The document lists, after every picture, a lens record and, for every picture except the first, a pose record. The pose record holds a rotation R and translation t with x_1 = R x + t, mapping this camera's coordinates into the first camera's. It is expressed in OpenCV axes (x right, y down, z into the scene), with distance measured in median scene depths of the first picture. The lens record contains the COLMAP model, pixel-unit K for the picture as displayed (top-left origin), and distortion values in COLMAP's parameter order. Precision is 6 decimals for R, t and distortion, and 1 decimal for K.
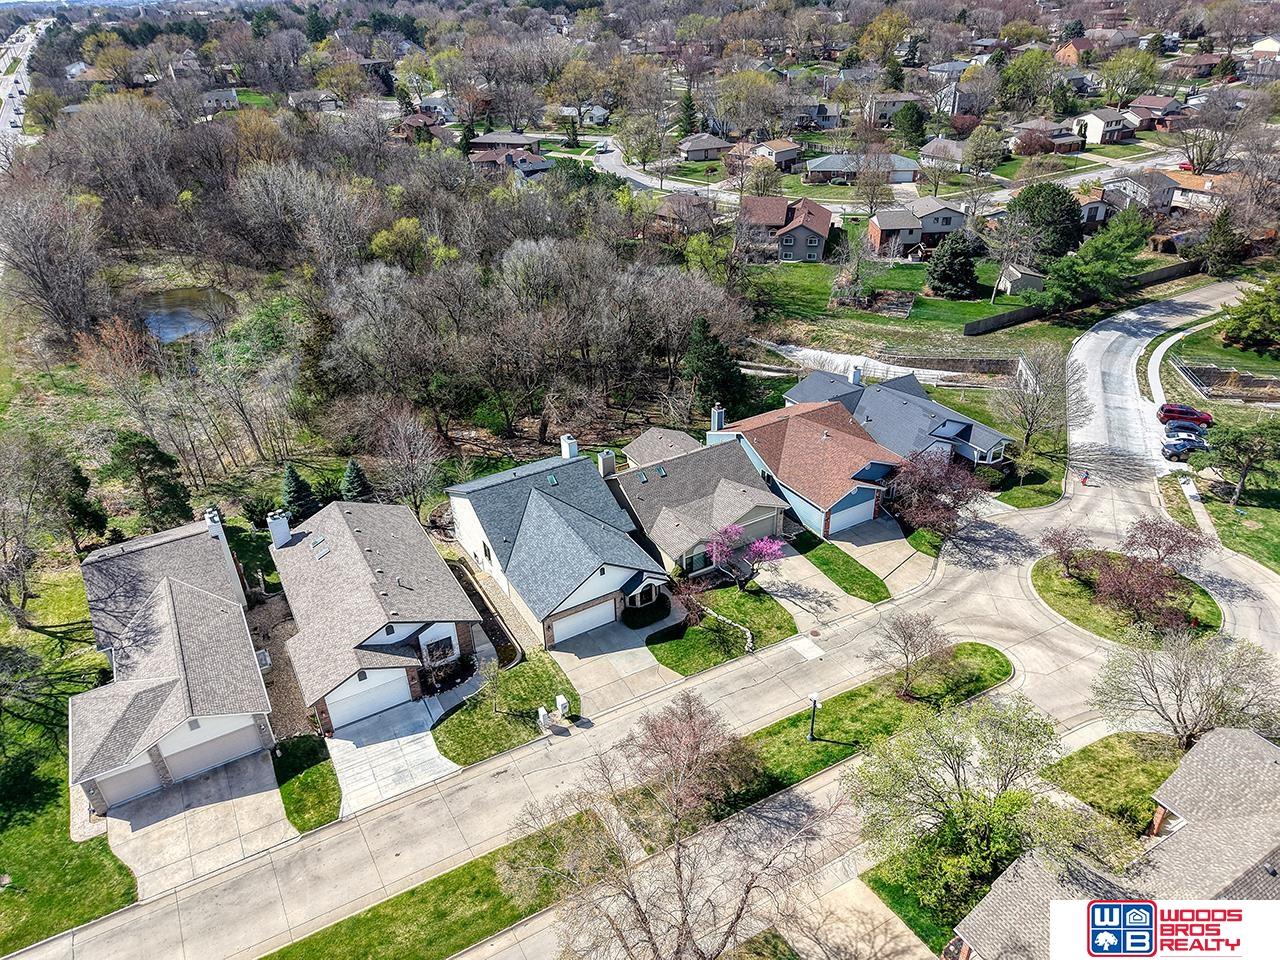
lens RADIAL K [[854.6, 0, 636.1], [0, 854.6, 477.9], [0, 0, 1]] dist [0.010812, -0.013683]
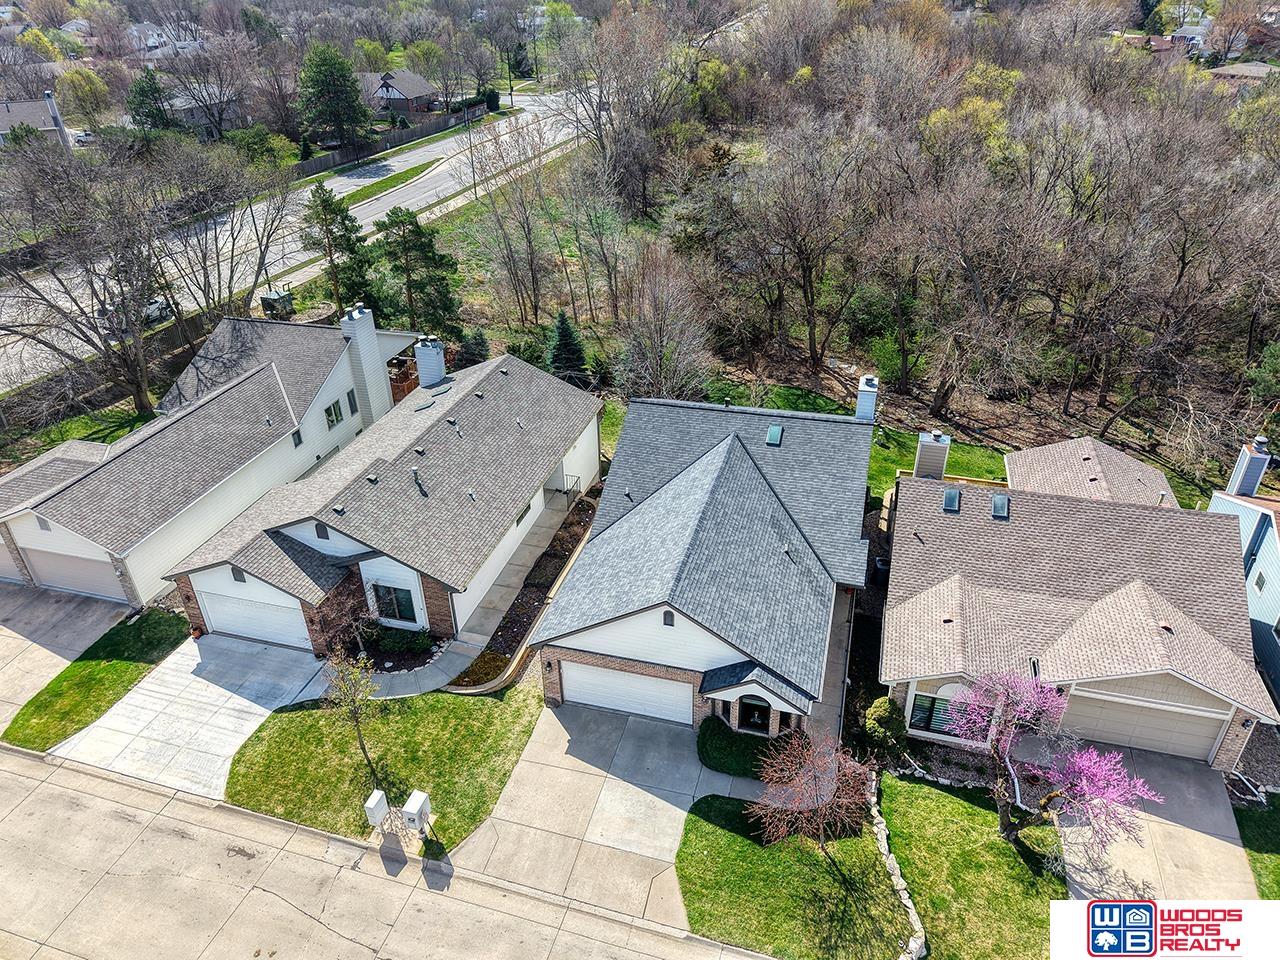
lens RADIAL K [[854.6, 0, 634.2], [0, 854.6, 476.4], [0, 0, 1]] dist [0.010812, -0.013683]
pose [[0.697286, 0.375403, -0.610627, 0.185880], [-0.355717, 0.920813, 0.159900, -0.029409], [0.622301, 0.105714, 0.775607, 0.546399]]
